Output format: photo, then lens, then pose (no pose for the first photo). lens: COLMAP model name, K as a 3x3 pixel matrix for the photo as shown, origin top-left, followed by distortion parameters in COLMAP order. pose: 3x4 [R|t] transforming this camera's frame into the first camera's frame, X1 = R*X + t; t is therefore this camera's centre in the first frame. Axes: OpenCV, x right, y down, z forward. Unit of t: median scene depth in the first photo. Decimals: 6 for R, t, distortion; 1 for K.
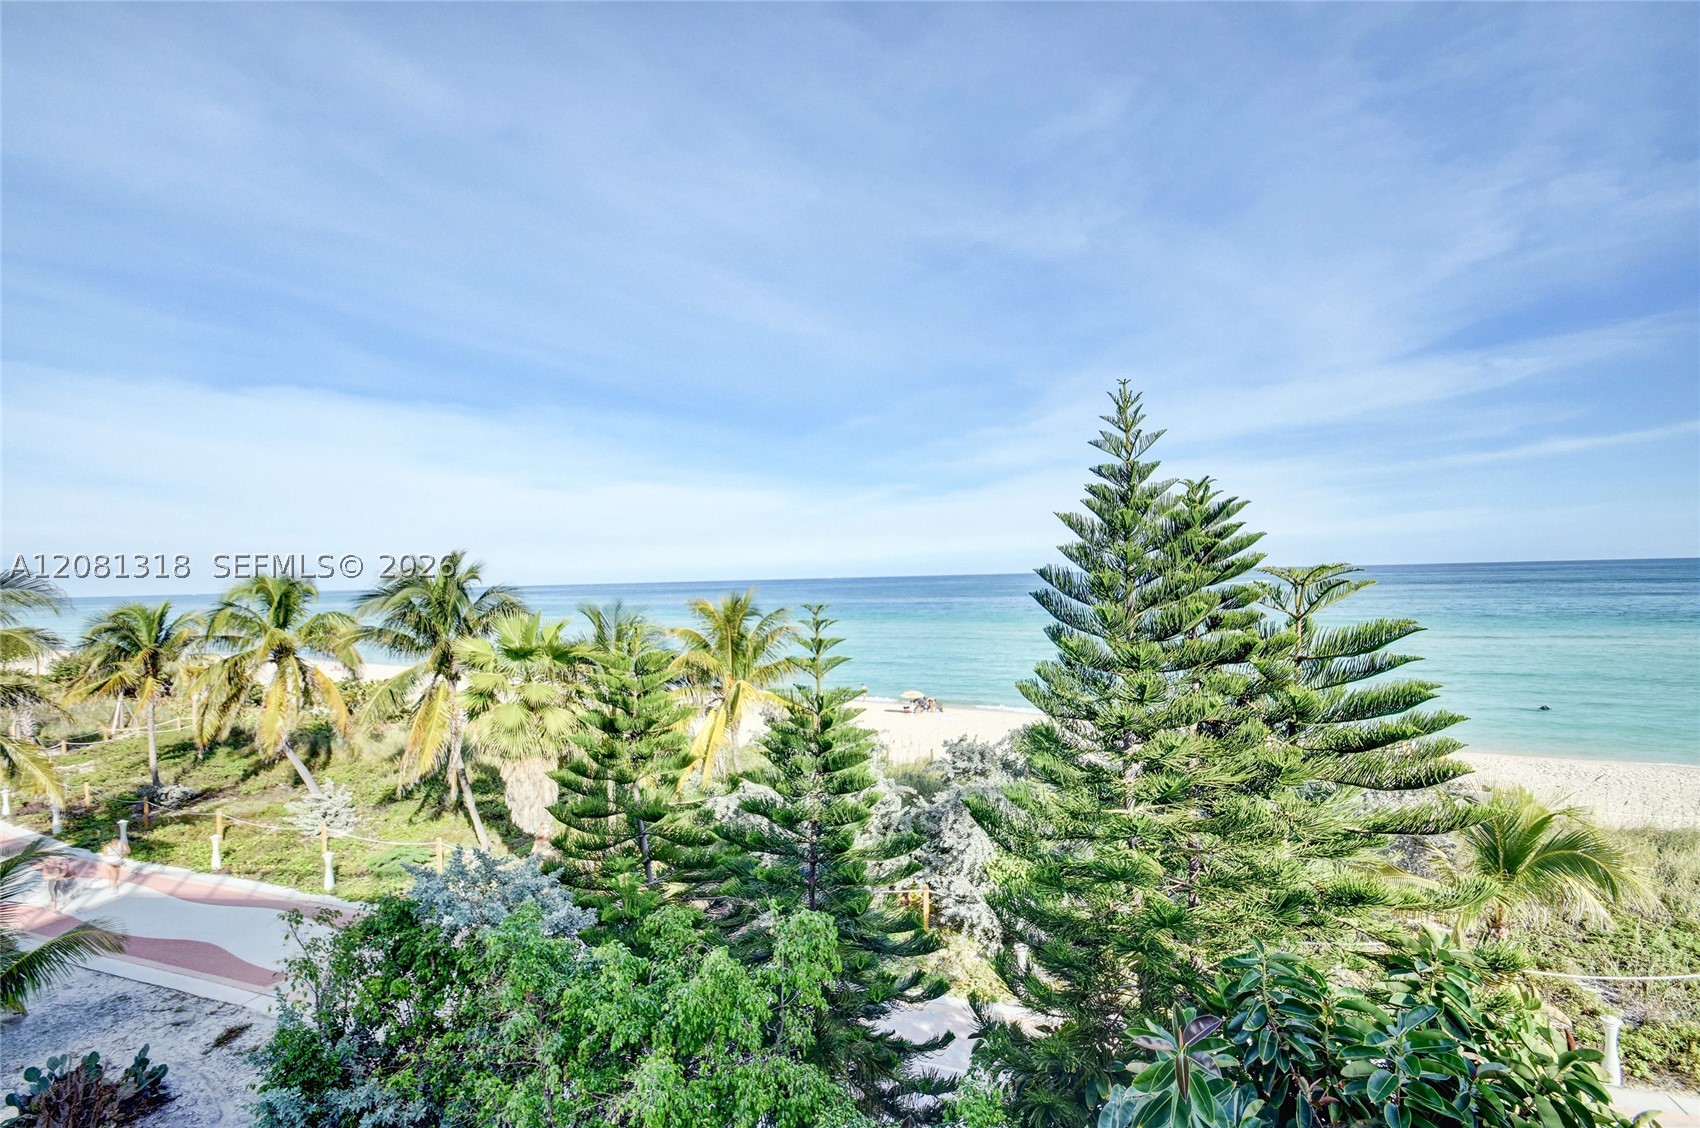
lens RADIAL K [[761.8, 0, 840.0], [0, 761.8, 593.7], [0, 0, 1]] dist [-0.019761, -0.003509]
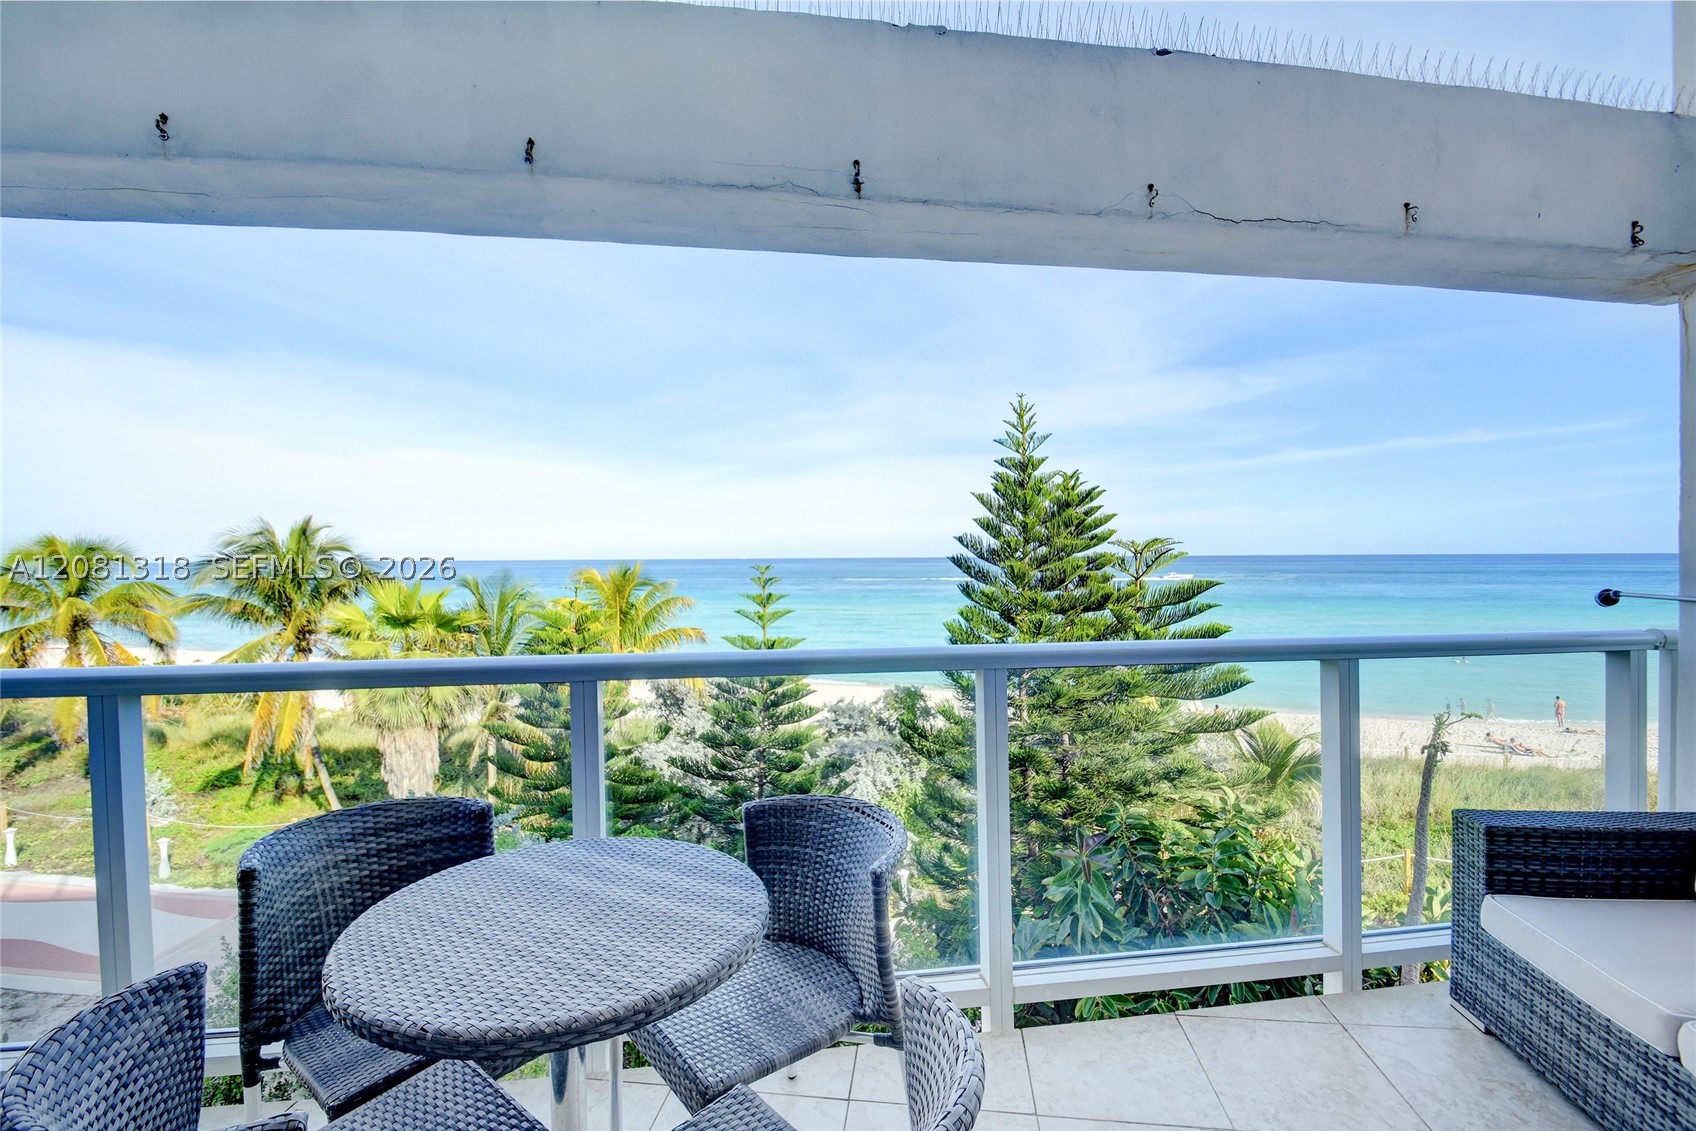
lens RADIAL K [[760.0, 0, 848.2], [0, 760.0, 567.5], [0, 0, 1]] dist [-0.019761, -0.003509]
pose [[0.975412, 0.017341, 0.219706, -0.189119], [-0.014300, 0.999779, -0.015422, 0.040606], [-0.219925, 0.011901, 0.975444, -0.198857]]
